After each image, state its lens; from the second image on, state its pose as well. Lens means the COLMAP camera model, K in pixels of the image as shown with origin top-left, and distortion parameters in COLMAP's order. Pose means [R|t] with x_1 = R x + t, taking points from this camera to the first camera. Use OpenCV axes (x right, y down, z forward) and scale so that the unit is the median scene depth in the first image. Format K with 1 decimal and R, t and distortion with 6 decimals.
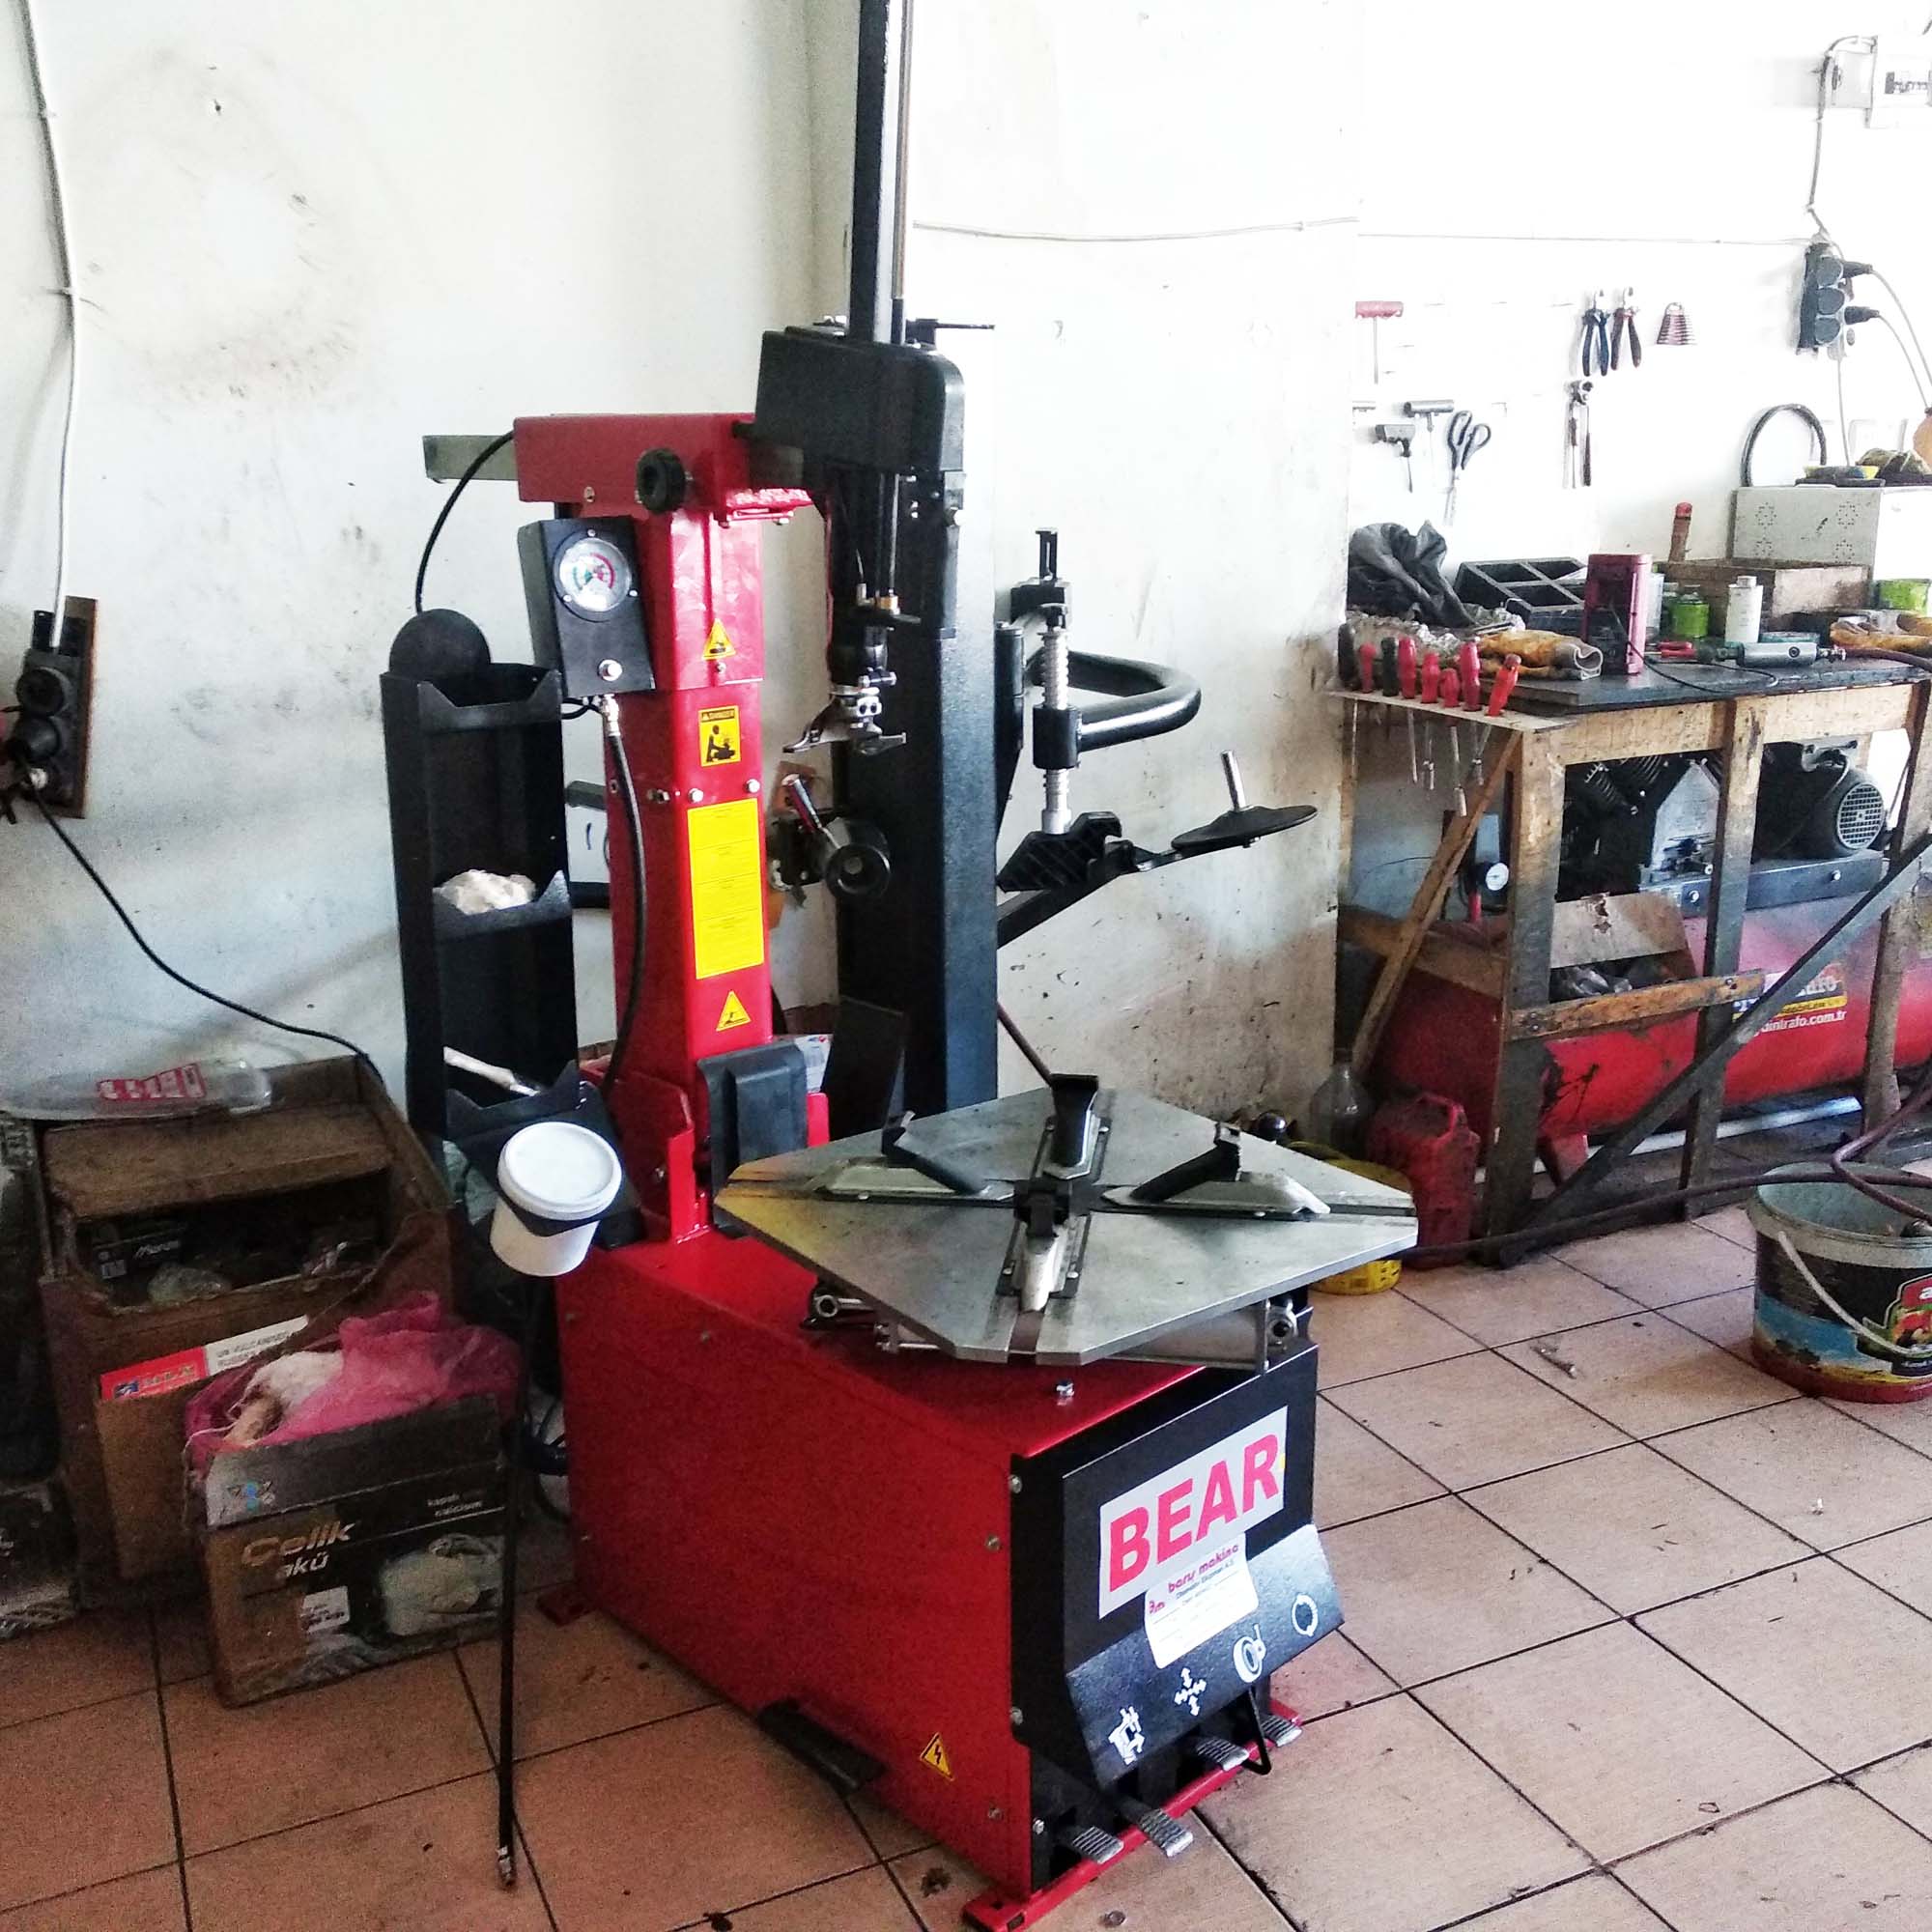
lens RADIAL K [[2086.9, 0, 966.0], [0, 2086.9, 966.0], [0, 0, 1]] dist [0.032549, -0.020771]
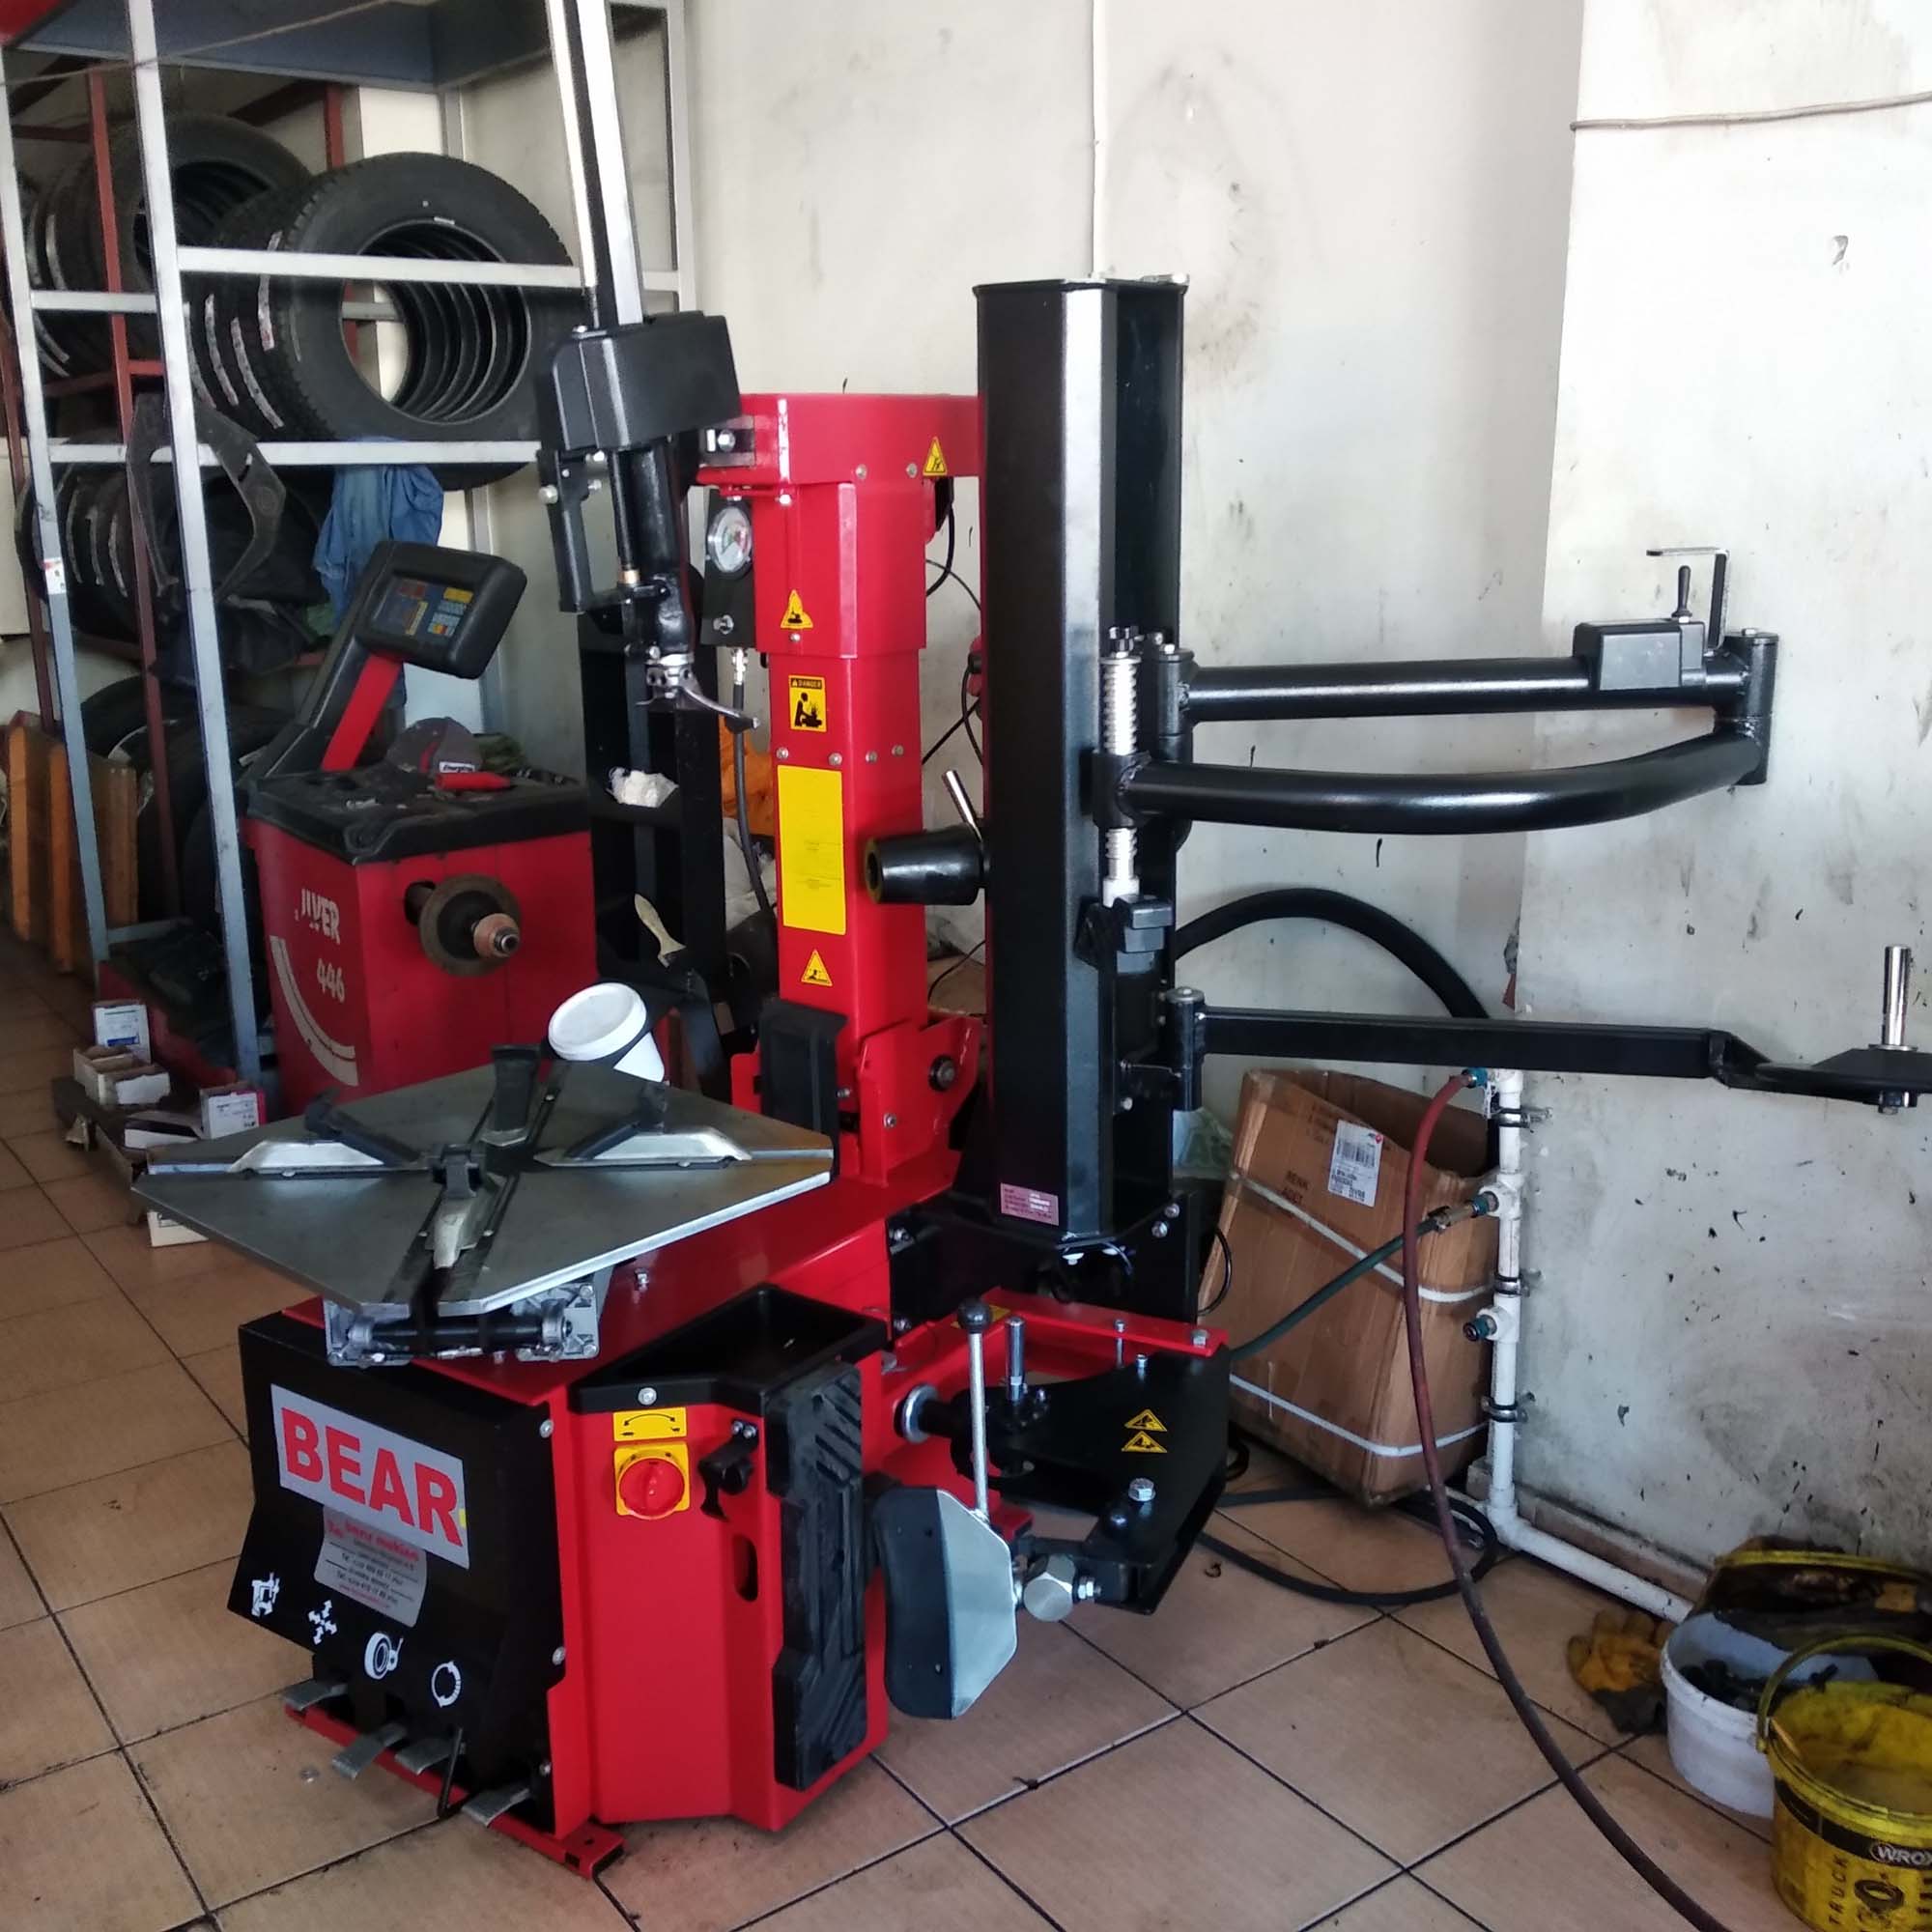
lens RADIAL K [[2044.4, 0, 899.5], [0, 2044.4, 959.7], [0, 0, 1]] dist [0.070363, -0.134602]
pose [[0.147060, 0.255008, -0.955690, 0.883888], [-0.242121, 0.946082, 0.215187, -0.216328], [0.959036, 0.199747, 0.200874, 0.848552]]
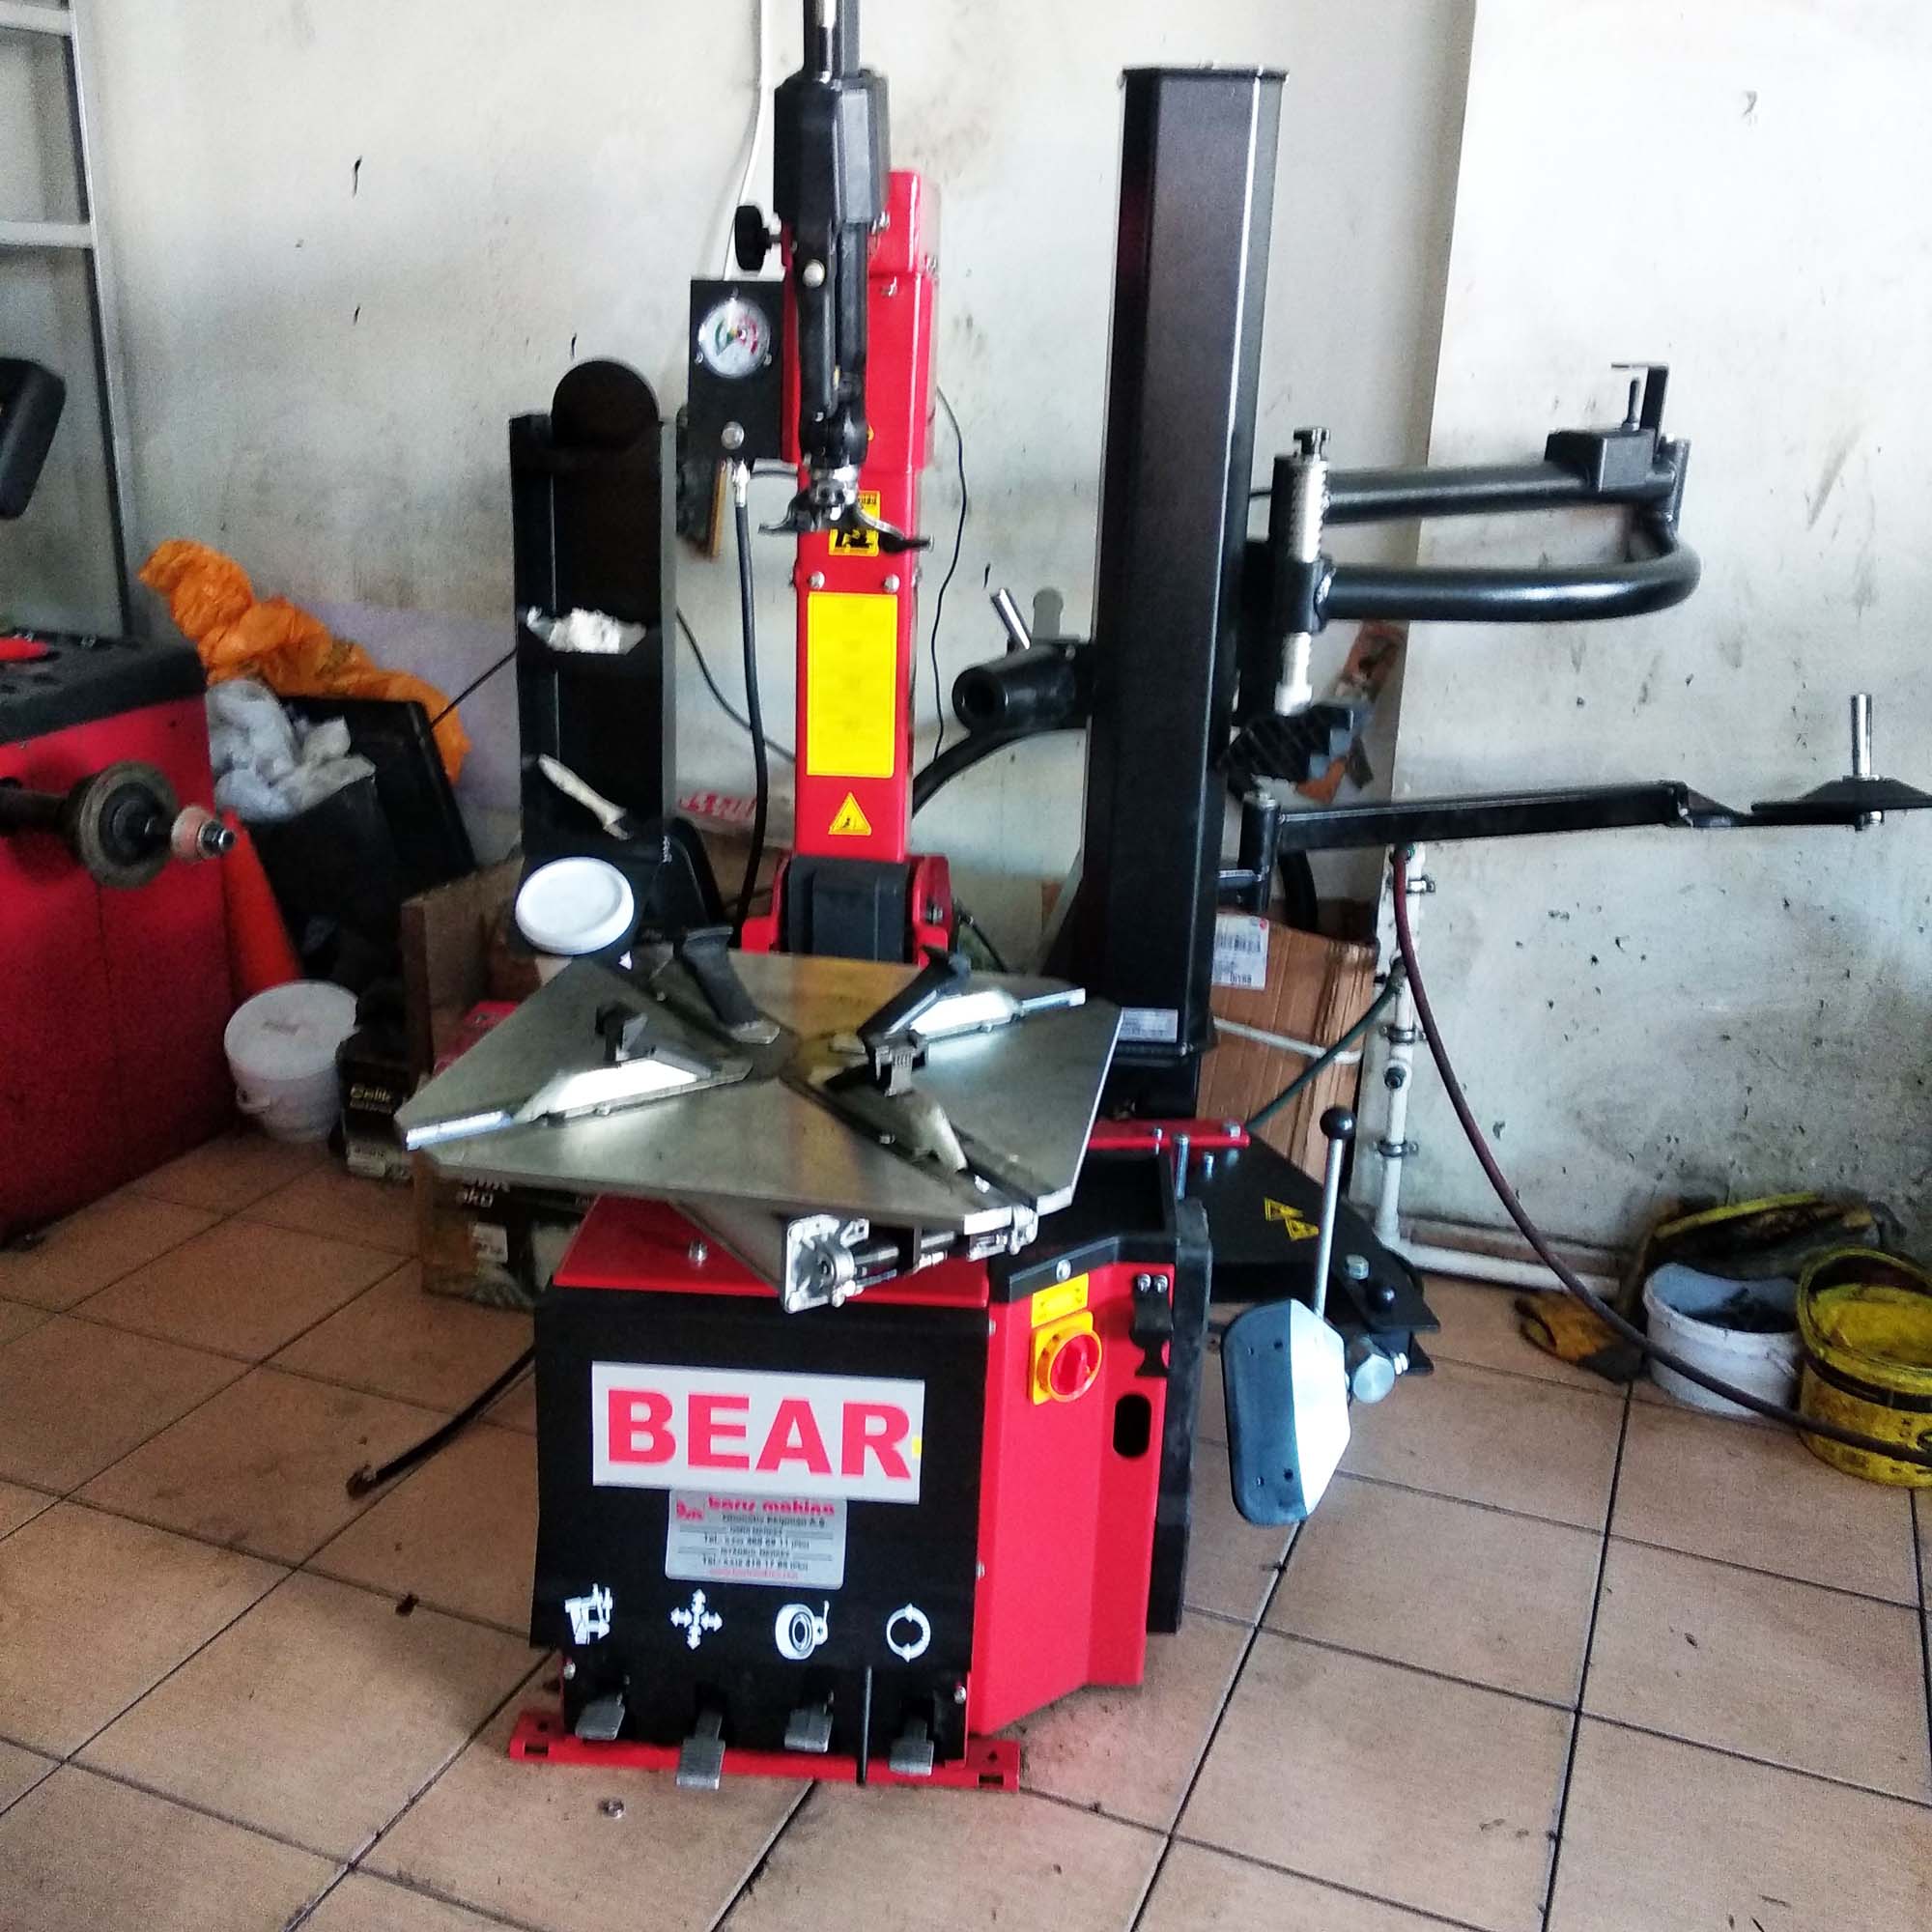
lens RADIAL K [[2044.4, 0, 899.5], [0, 2044.4, 959.7], [0, 0, 1]] dist [0.070363, -0.134602]
pose [[0.660242, 0.265222, -0.702665, 0.594049], [-0.228109, 0.962191, 0.148844, -0.061293], [0.715575, 0.062011, 0.695778, 0.369656]]
